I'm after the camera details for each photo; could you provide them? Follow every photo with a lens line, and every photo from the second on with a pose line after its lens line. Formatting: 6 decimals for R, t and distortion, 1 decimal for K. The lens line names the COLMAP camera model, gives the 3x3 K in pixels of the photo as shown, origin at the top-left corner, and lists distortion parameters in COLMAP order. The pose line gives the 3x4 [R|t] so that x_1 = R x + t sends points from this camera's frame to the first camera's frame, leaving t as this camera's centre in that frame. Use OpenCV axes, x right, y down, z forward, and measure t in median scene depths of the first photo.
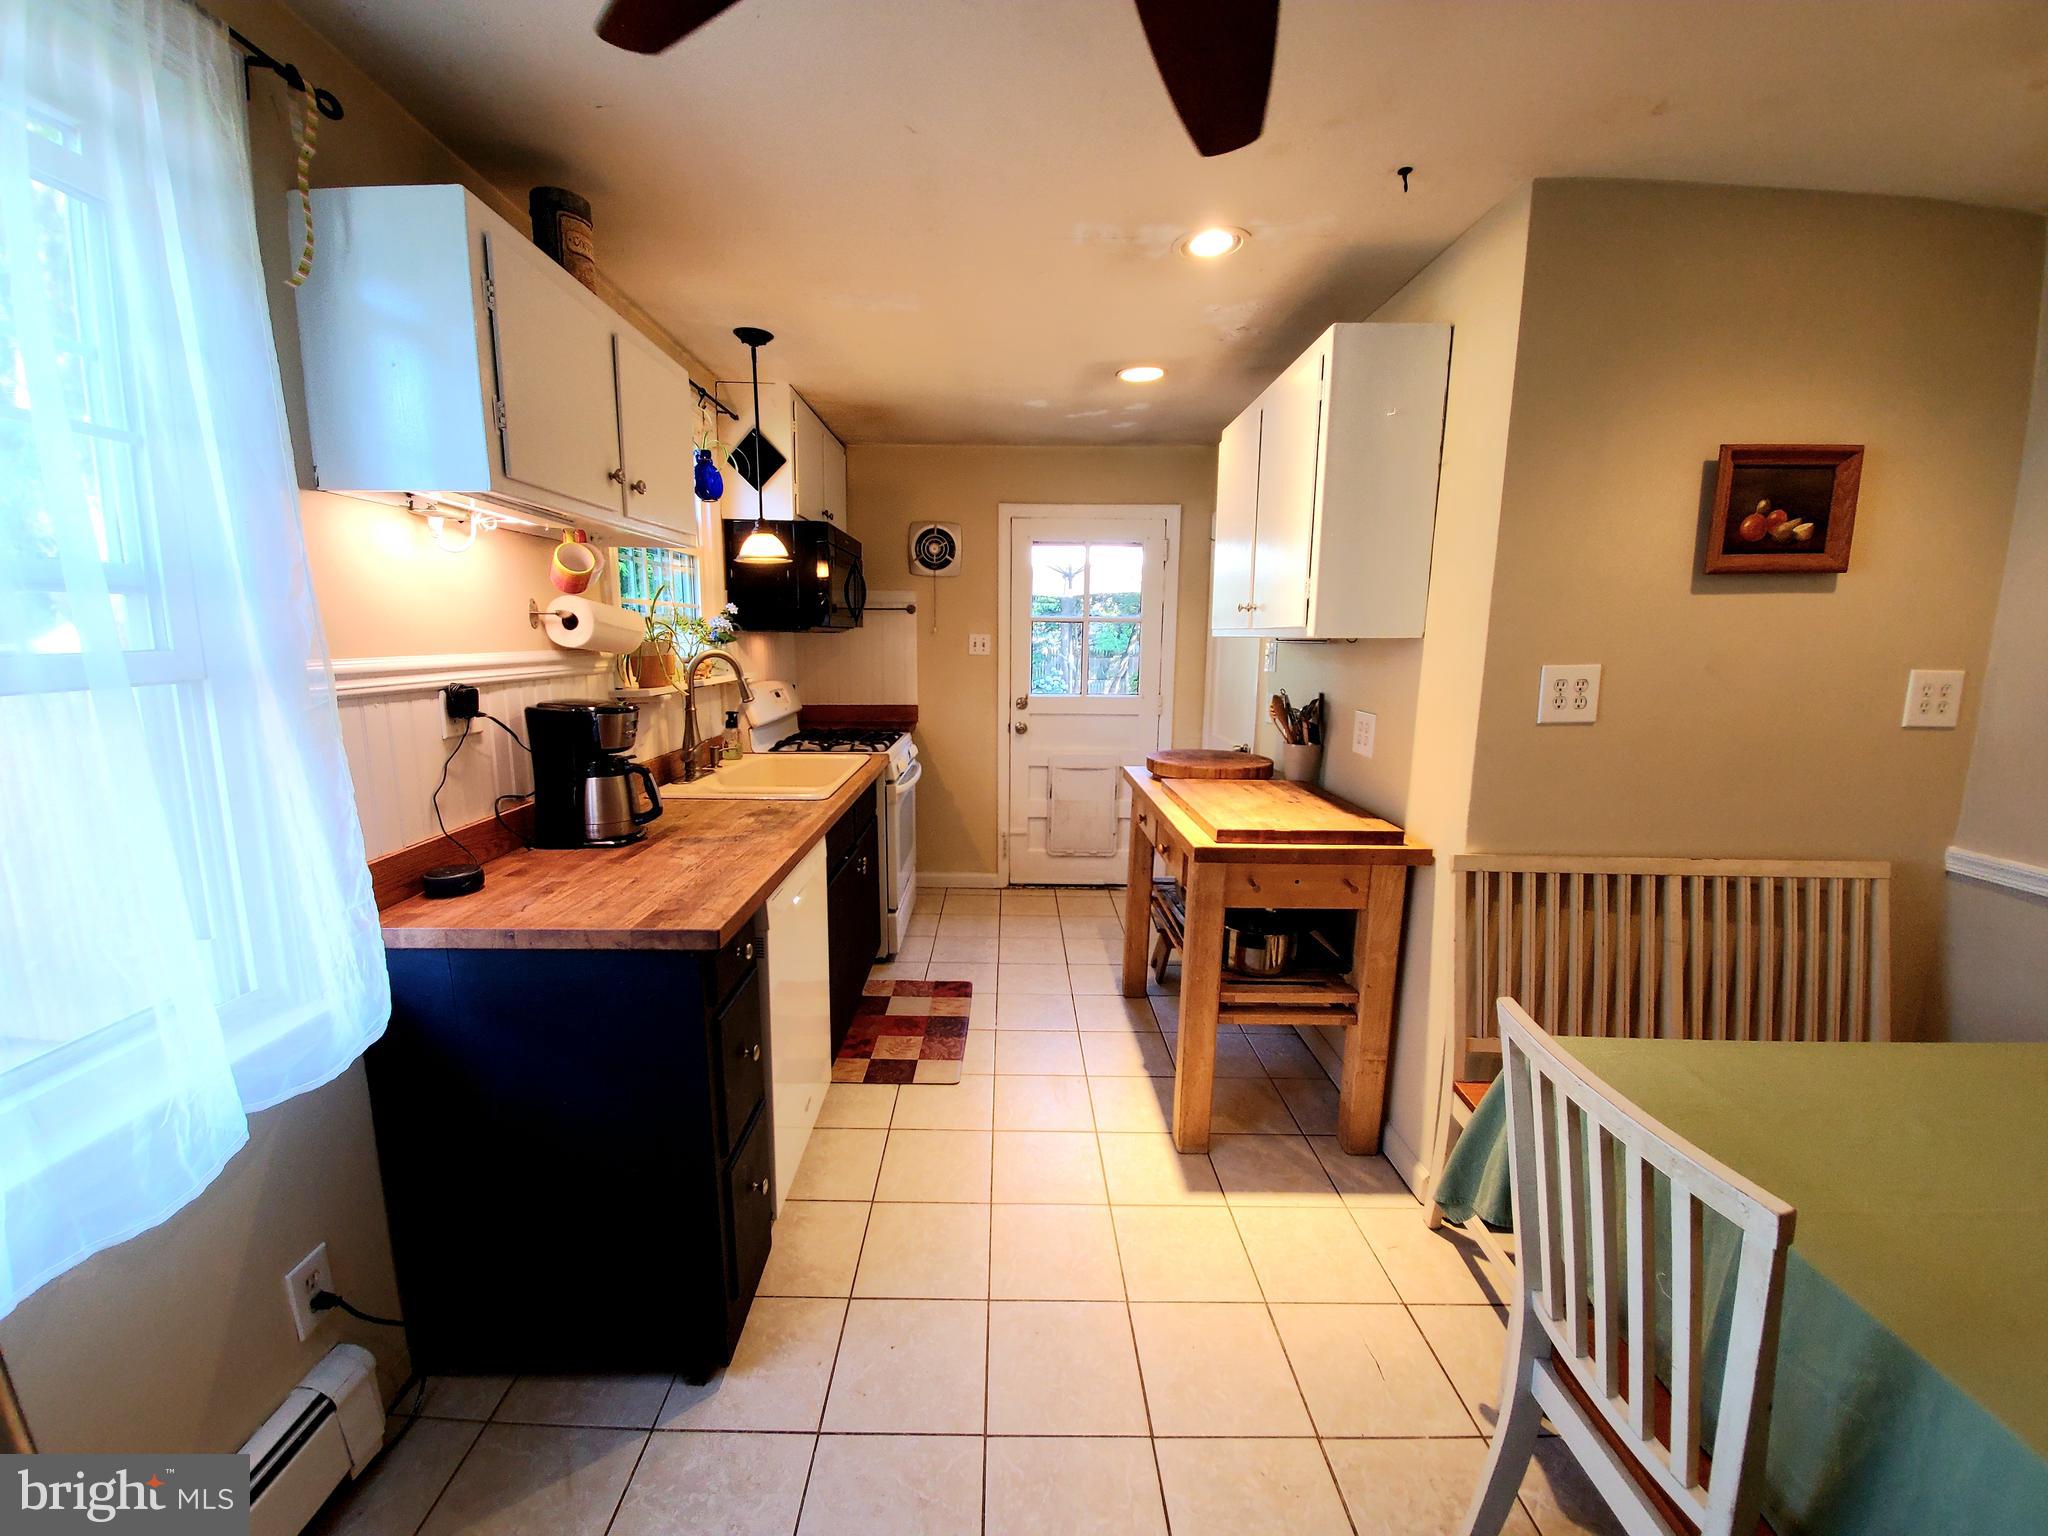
lens RADIAL K [[813.4, 0, 1025.6], [0, 813.4, 768.4], [0, 0, 1]] dist [-0.015650, -0.001776]
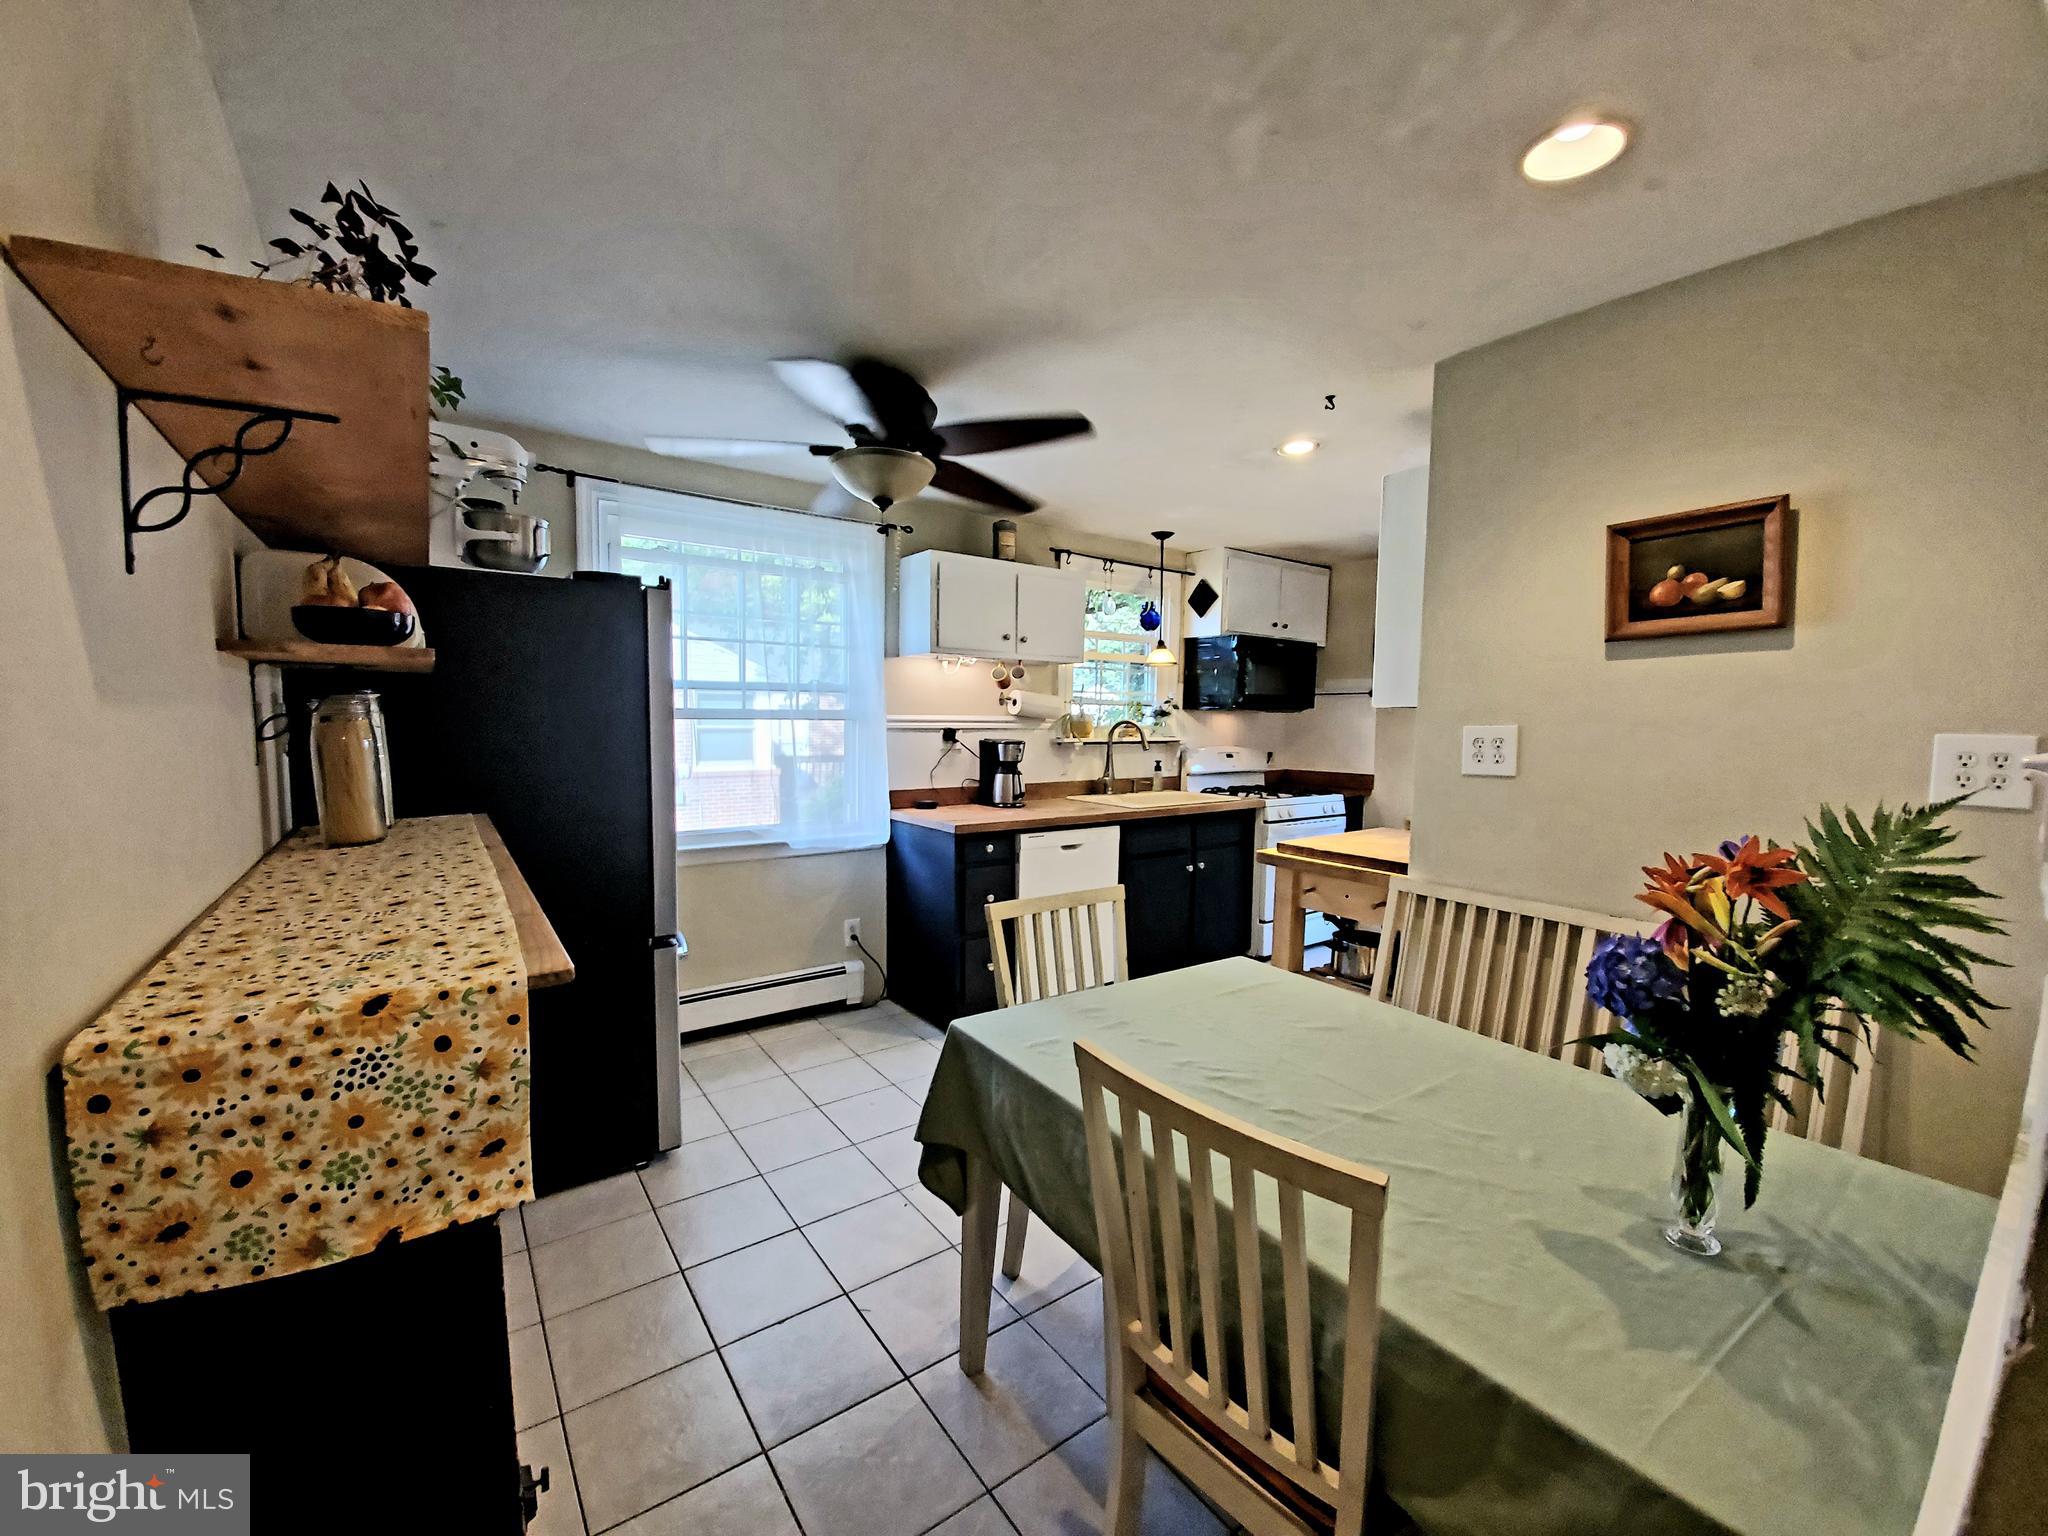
lens RADIAL K [[813.4, 0, 1016.2], [0, 813.4, 768.4], [0, 0, 1]] dist [-0.015650, -0.001776]
pose [[0.588797, 0.049888, -0.806740, 1.257130], [-0.137487, 0.989730, -0.039140, 0.075016], [0.796502, 0.133962, 0.589609, -0.235940]]
